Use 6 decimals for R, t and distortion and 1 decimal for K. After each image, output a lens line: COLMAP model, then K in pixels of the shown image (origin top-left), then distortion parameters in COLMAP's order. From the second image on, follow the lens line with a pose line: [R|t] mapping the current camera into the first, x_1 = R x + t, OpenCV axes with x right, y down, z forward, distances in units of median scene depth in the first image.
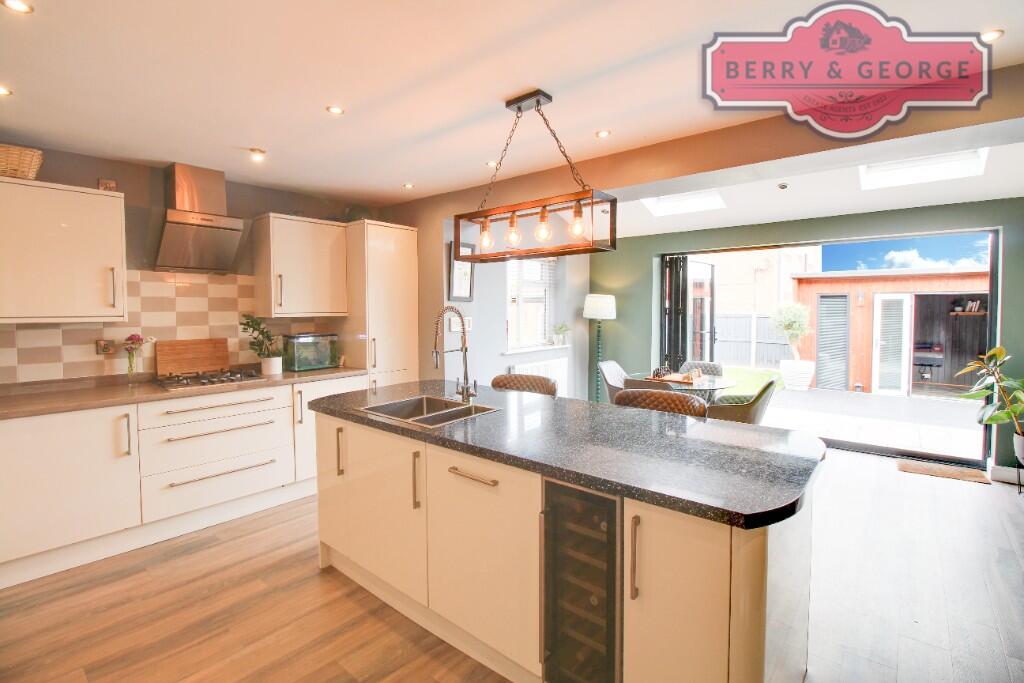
lens RADIAL K [[472.4, 0, 521.3], [0, 472.4, 327.1], [0, 0, 1]] dist [-0.001305, -0.000748]
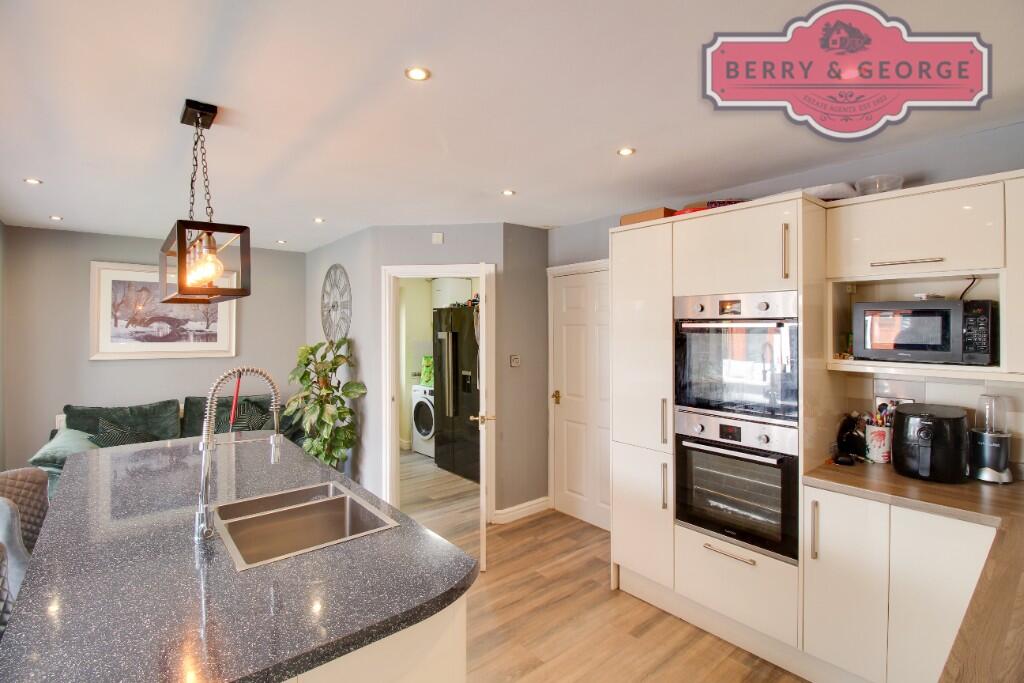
lens RADIAL K [[472.4, 0, 505.1], [0, 472.4, 325.3], [0, 0, 1]] dist [-0.001305, -0.000748]
pose [[-0.978166, 0.004487, 0.207777, -0.466734], [0.013924, 0.998935, 0.043979, -0.098367], [-0.207358, 0.045912, -0.977187, 1.174110]]
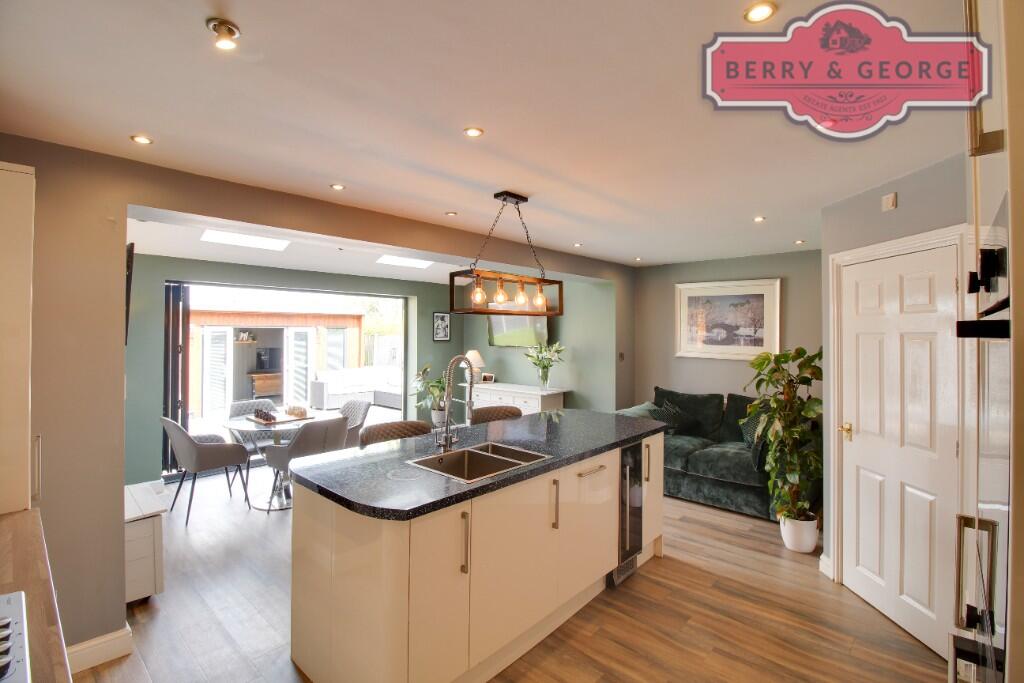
lens RADIAL K [[472.4, 0, 513.4], [0, 472.4, 325.6], [0, 0, 1]] dist [-0.001305, -0.000748]
pose [[0.059101, 0.017903, 0.998091, -0.896244], [0.039721, 0.999005, -0.020272, -0.064527], [-0.997461, 0.040843, 0.058331, 0.643421]]
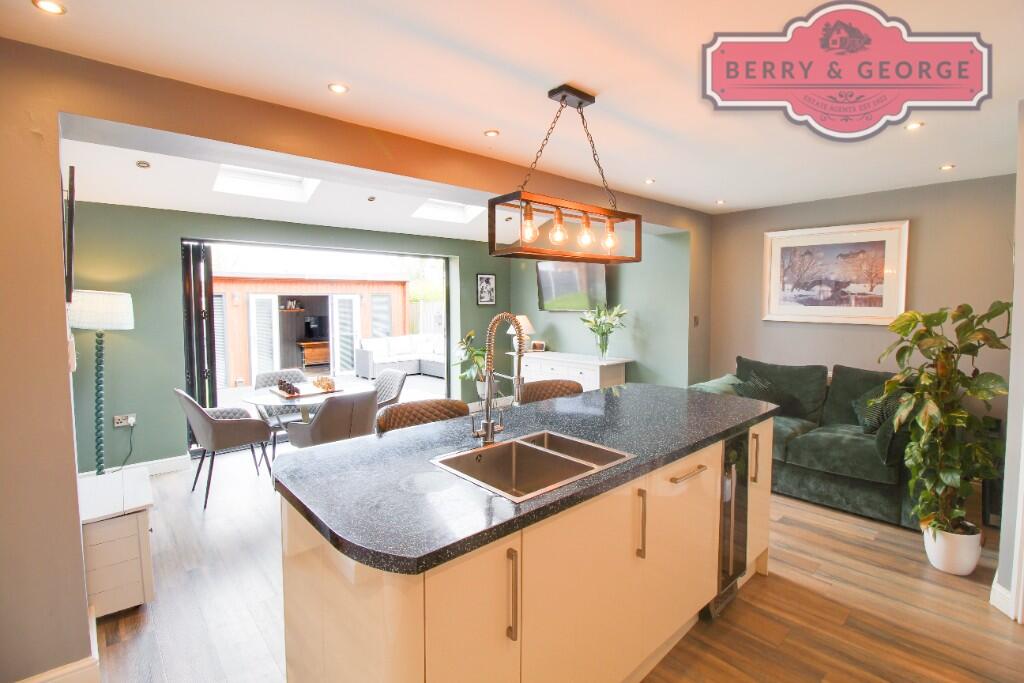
lens RADIAL K [[472.4, 0, 515.2], [0, 472.4, 322.6], [0, 0, 1]] dist [-0.001305, -0.000748]
pose [[0.155402, -0.041960, 0.986960, -0.668926], [0.047467, 0.998261, 0.034966, -0.042061], [-0.986710, 0.041414, 0.157123, 0.678488]]
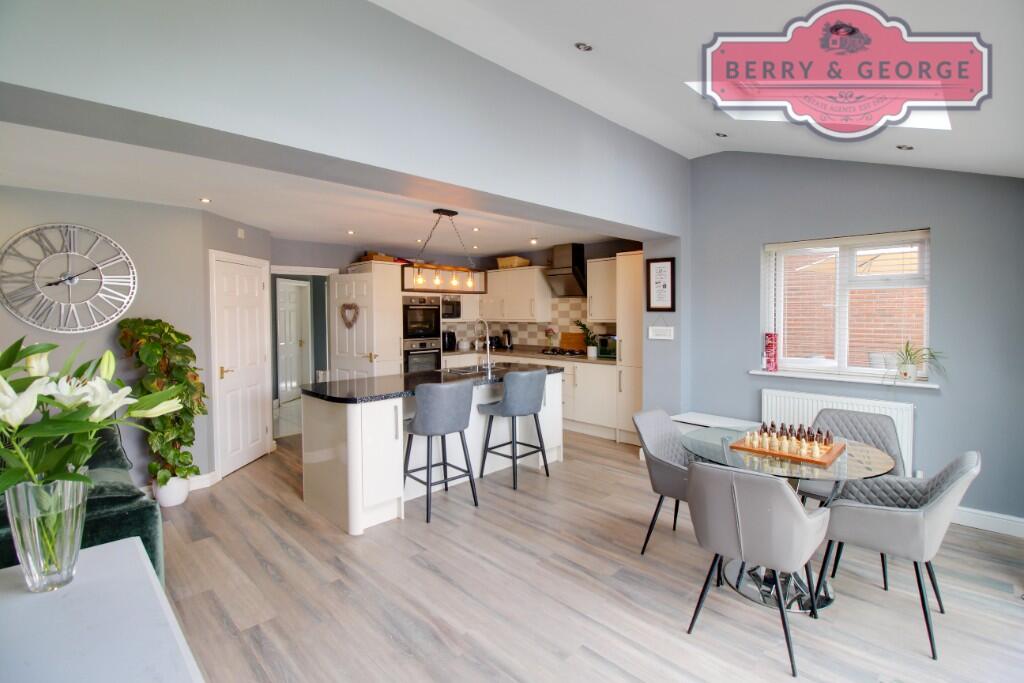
lens RADIAL K [[472.4, 0, 515.0], [0, 472.4, 336.6], [0, 0, 1]] dist [-0.001305, -0.000748]
pose [[-0.107292, 0.056564, -0.992617, 1.271840], [-0.029197, 0.997770, 0.060014, -0.067950], [0.993799, 0.035420, -0.105402, 1.013564]]
